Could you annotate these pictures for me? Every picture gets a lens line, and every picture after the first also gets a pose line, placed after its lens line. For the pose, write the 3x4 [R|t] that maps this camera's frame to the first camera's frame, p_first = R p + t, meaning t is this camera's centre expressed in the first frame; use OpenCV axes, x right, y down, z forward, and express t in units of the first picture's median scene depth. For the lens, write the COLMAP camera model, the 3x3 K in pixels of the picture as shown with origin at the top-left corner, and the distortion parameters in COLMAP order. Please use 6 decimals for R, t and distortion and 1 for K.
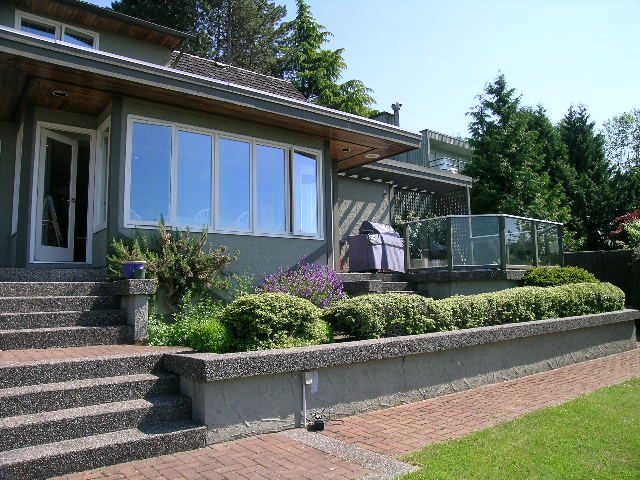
lens RADIAL K [[505.1, 0, 317.9], [0, 505.1, 239.4], [0, 0, 1]] dist [-0.099086, 0.043583]
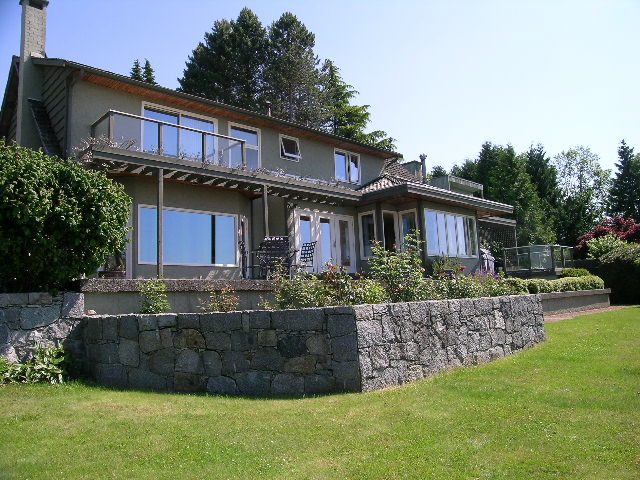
lens RADIAL K [[505.1, 0, 321.3], [0, 505.1, 239.9], [0, 0, 1]] dist [-0.099086, 0.043583]
pose [[0.993226, -0.014053, 0.115350, -0.223229], [0.016413, 0.999674, -0.019538, -0.011798], [-0.115038, 0.021299, 0.993133, -0.260328]]
